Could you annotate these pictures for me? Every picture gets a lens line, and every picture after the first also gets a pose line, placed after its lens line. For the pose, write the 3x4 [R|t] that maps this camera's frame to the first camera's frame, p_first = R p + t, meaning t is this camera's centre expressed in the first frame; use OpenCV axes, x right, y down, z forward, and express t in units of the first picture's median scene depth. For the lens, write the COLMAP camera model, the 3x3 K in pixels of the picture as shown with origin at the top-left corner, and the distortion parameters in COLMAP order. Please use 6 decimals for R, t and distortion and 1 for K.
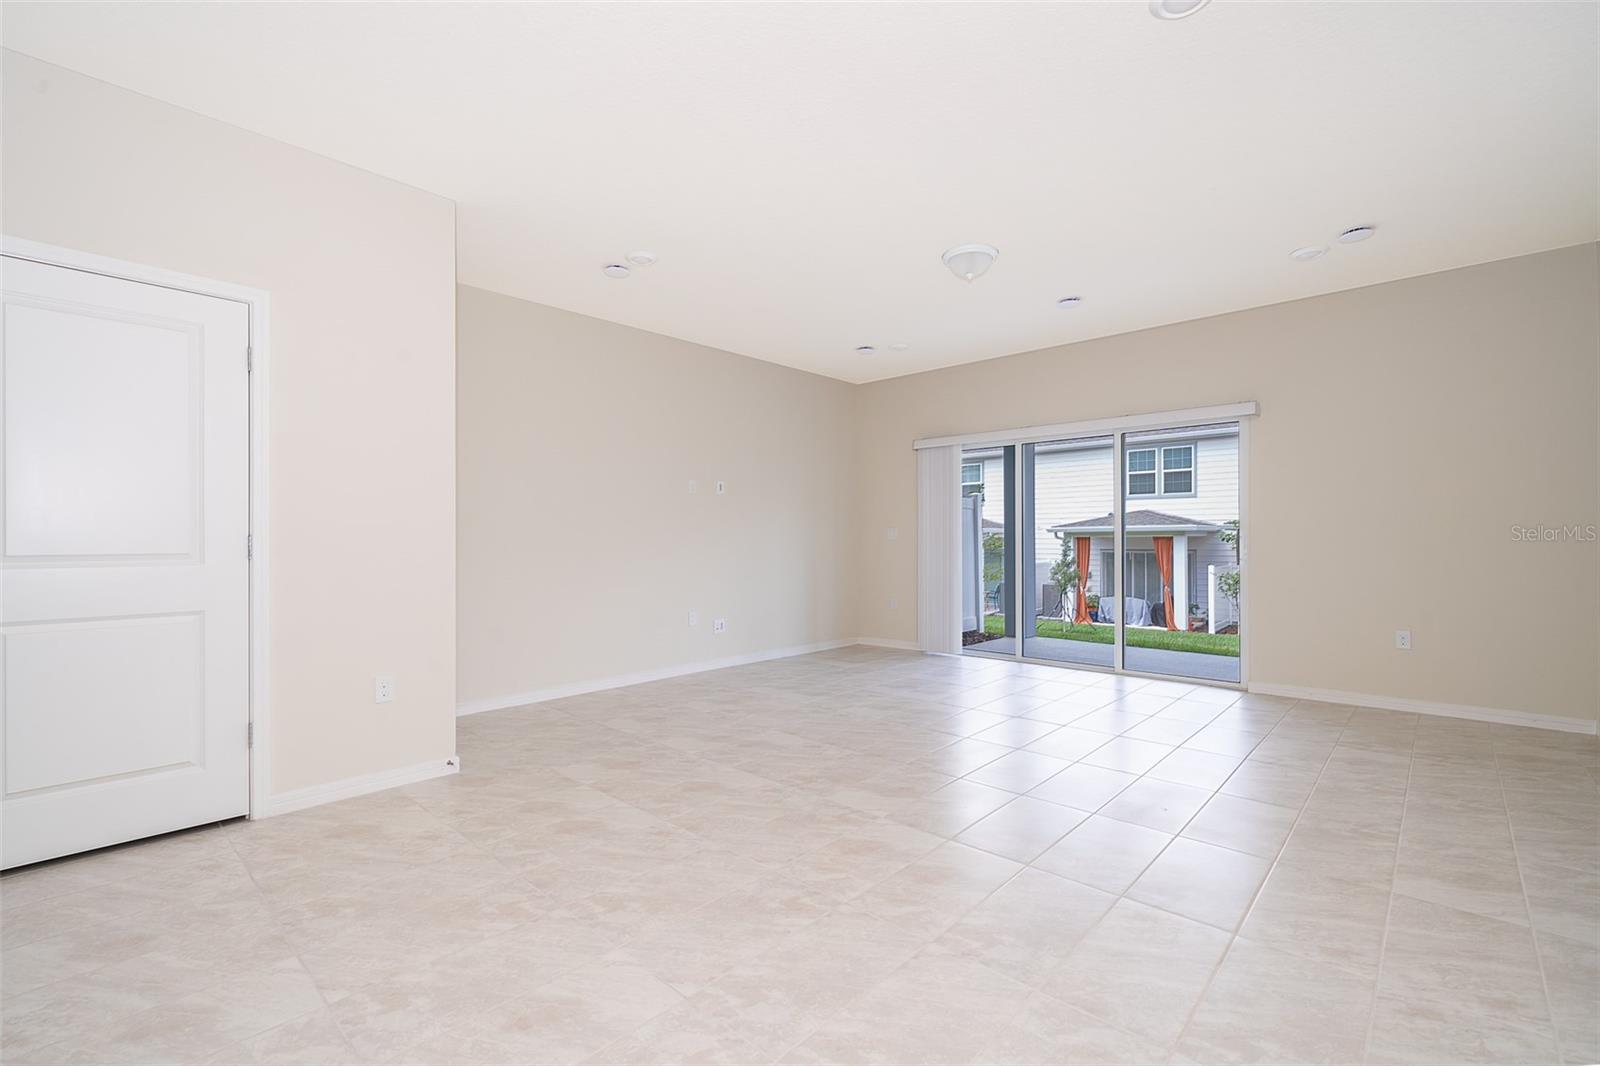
lens RADIAL K [[701.5, 0, 801.2], [0, 701.5, 540.5], [0, 0, 1]] dist [-0.003084, 0.000527]
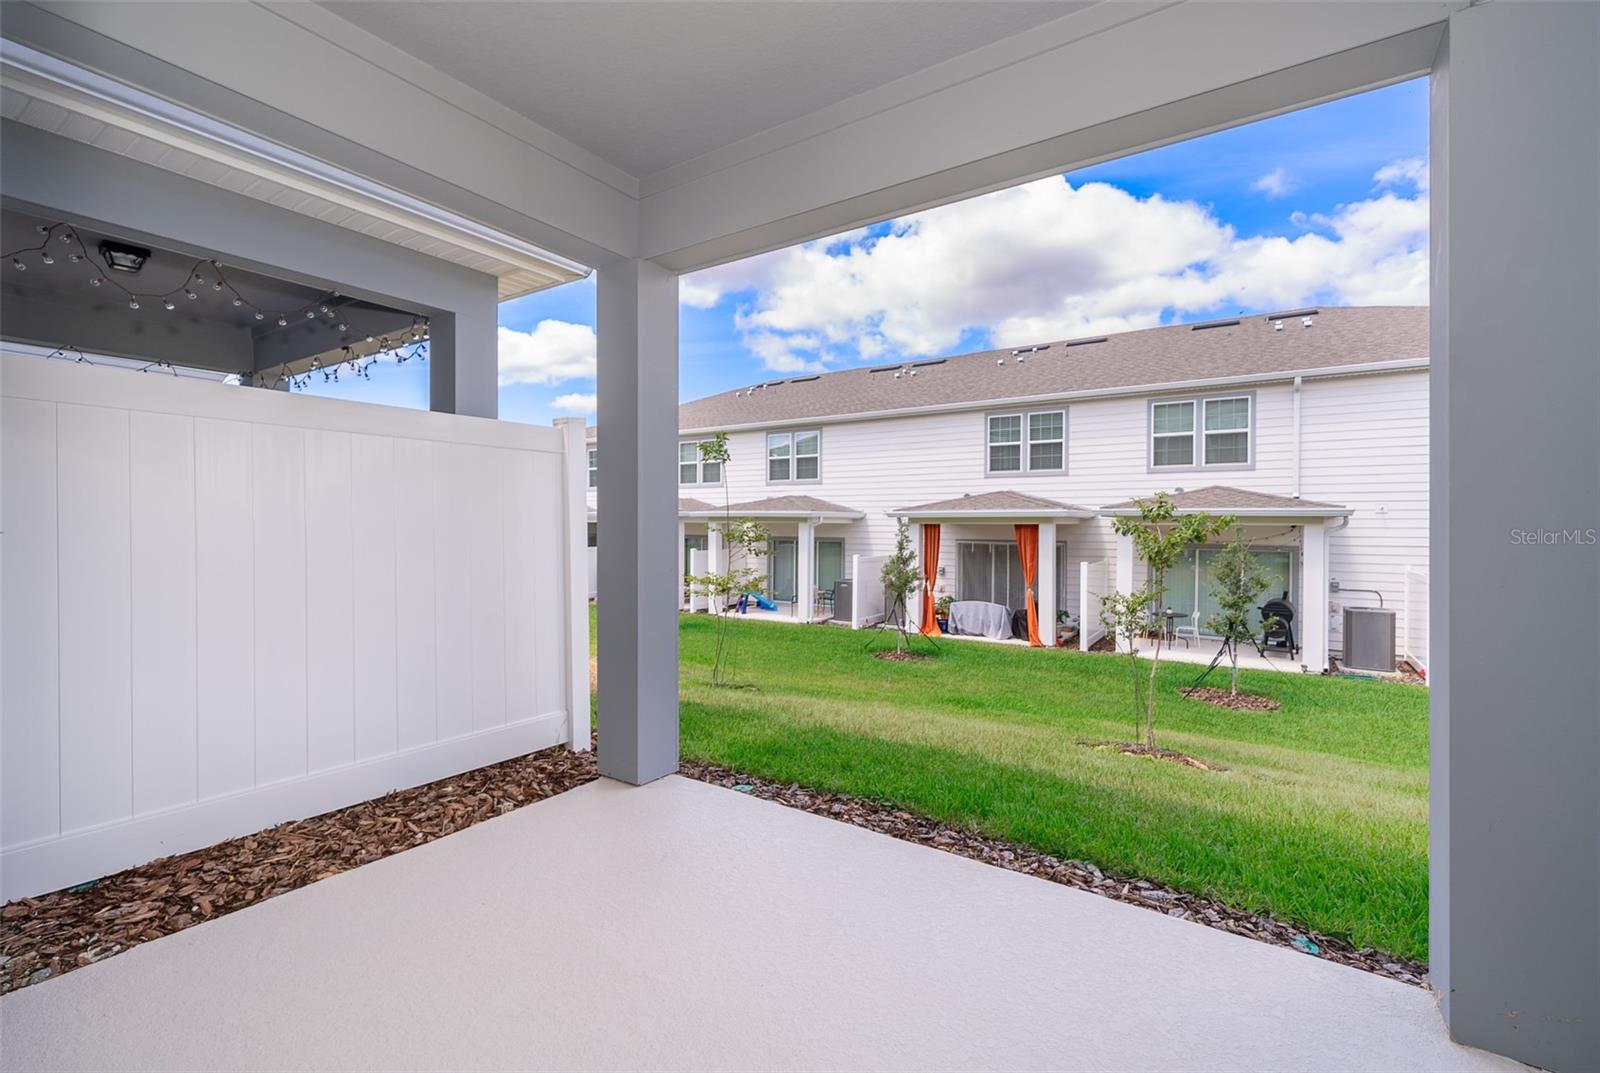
lens RADIAL K [[705.7, 0, 810.0], [0, 705.7, 529.4], [0, 0, 1]] dist [-0.001969, -0.000003]
pose [[0.987047, 0.009020, 0.160180, 0.149061], [-0.009755, 0.999945, 0.003803, -0.000325], [-0.160137, -0.005317, 0.987080, 0.258224]]
